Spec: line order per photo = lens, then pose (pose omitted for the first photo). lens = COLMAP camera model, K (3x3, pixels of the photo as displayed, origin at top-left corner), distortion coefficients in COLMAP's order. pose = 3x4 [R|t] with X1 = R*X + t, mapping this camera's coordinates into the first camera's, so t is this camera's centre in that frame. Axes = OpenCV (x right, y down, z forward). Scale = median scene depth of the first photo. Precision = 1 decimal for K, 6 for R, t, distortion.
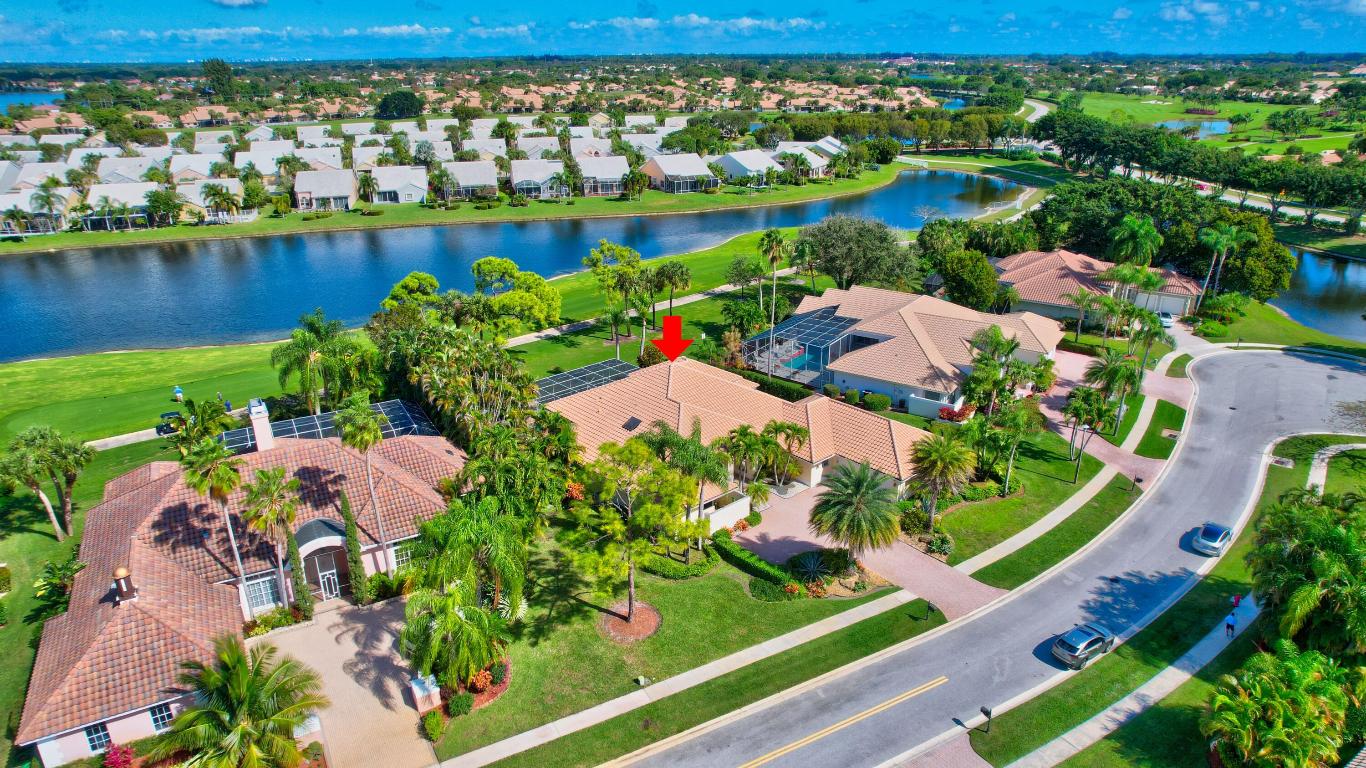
lens RADIAL K [[877.8, 0, 669.6], [0, 877.8, 389.4], [0, 0, 1]] dist [-0.063311, 0.048942]
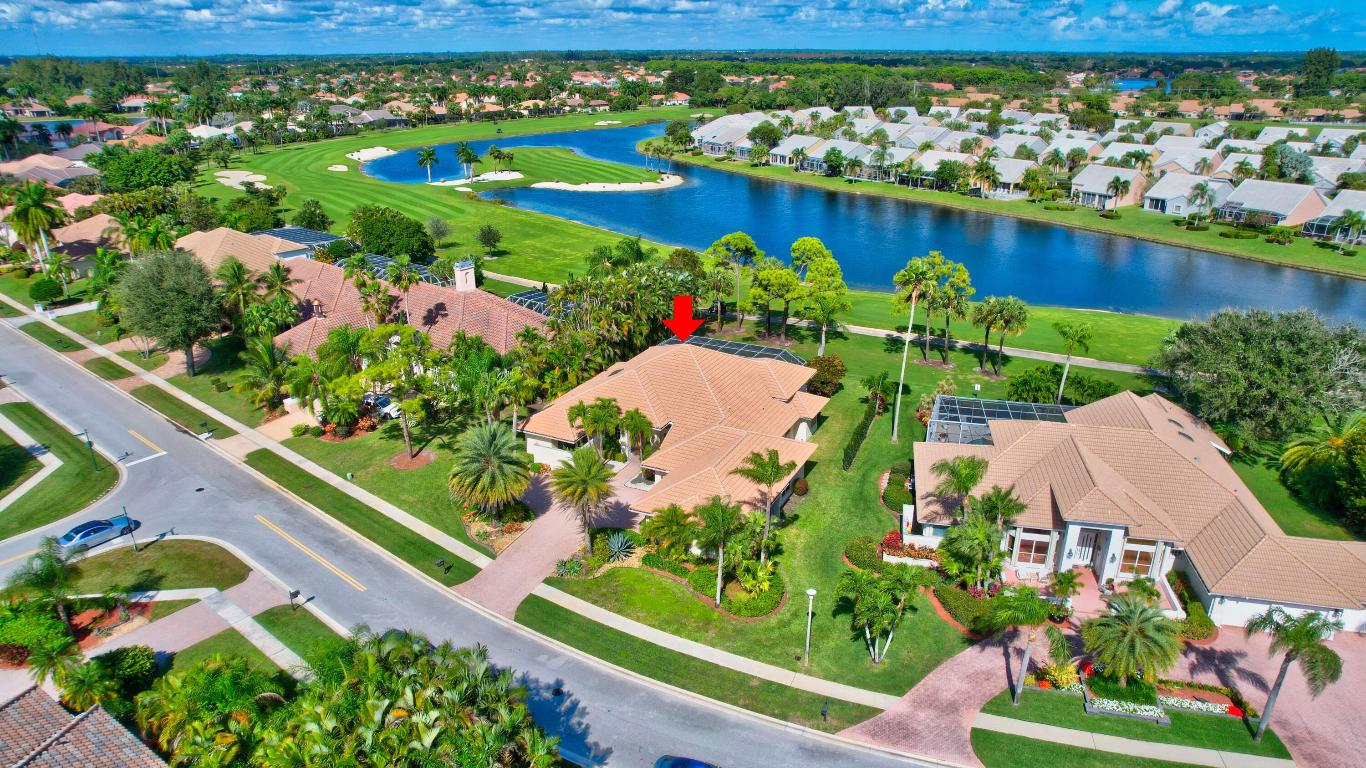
lens RADIAL K [[877.8, 0, 672.1], [0, 877.8, 384.8], [0, 0, 1]] dist [-0.063311, 0.048942]
pose [[0.363982, 0.342257, -0.866243, 0.353092], [-0.335053, 0.915893, 0.221090, -0.080630], [0.869055, 0.209764, 0.448042, 0.198002]]
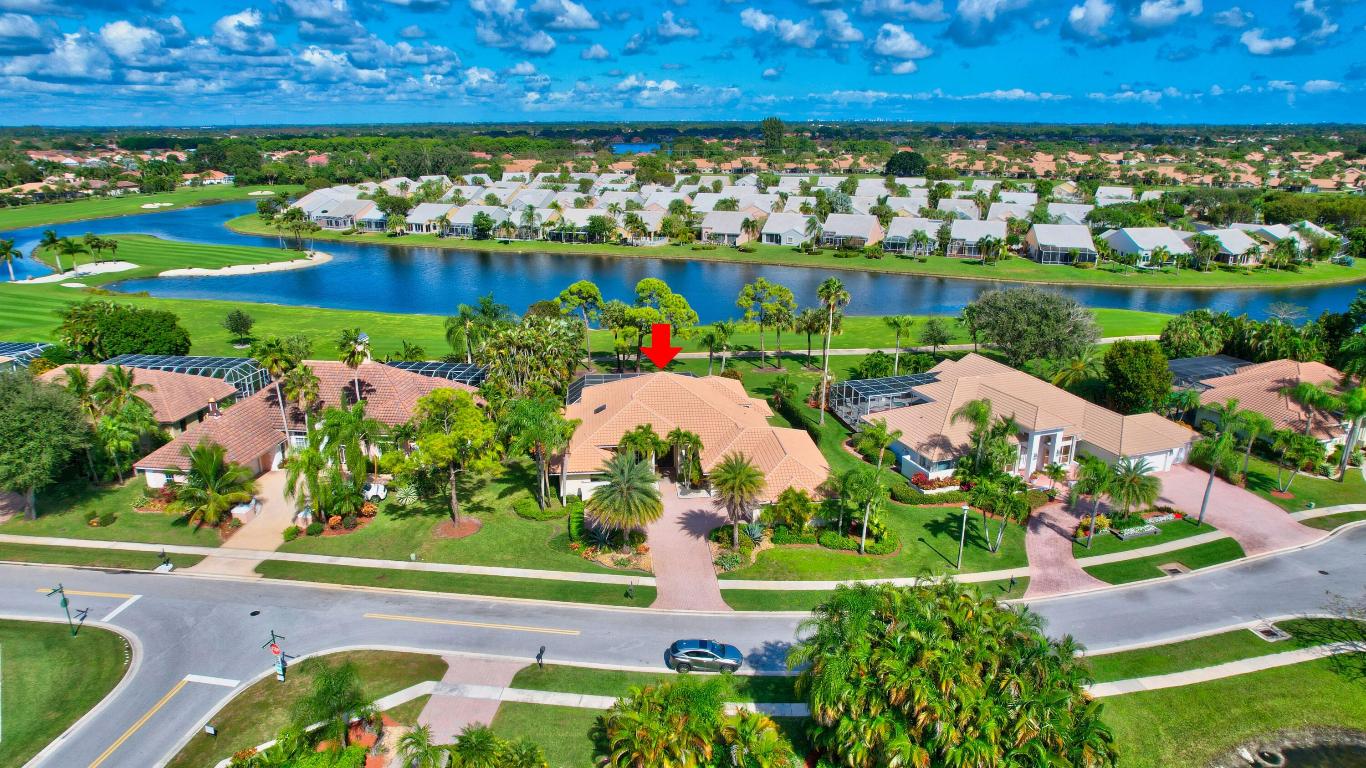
lens RADIAL K [[877.8, 0, 670.8], [0, 877.8, 382.8], [0, 0, 1]] dist [-0.063311, 0.048942]
pose [[0.801530, 0.178349, -0.570738, 0.263349], [-0.219145, 0.975688, -0.002871, -0.005739], [0.556350, 0.127375, 0.821127, 0.013647]]
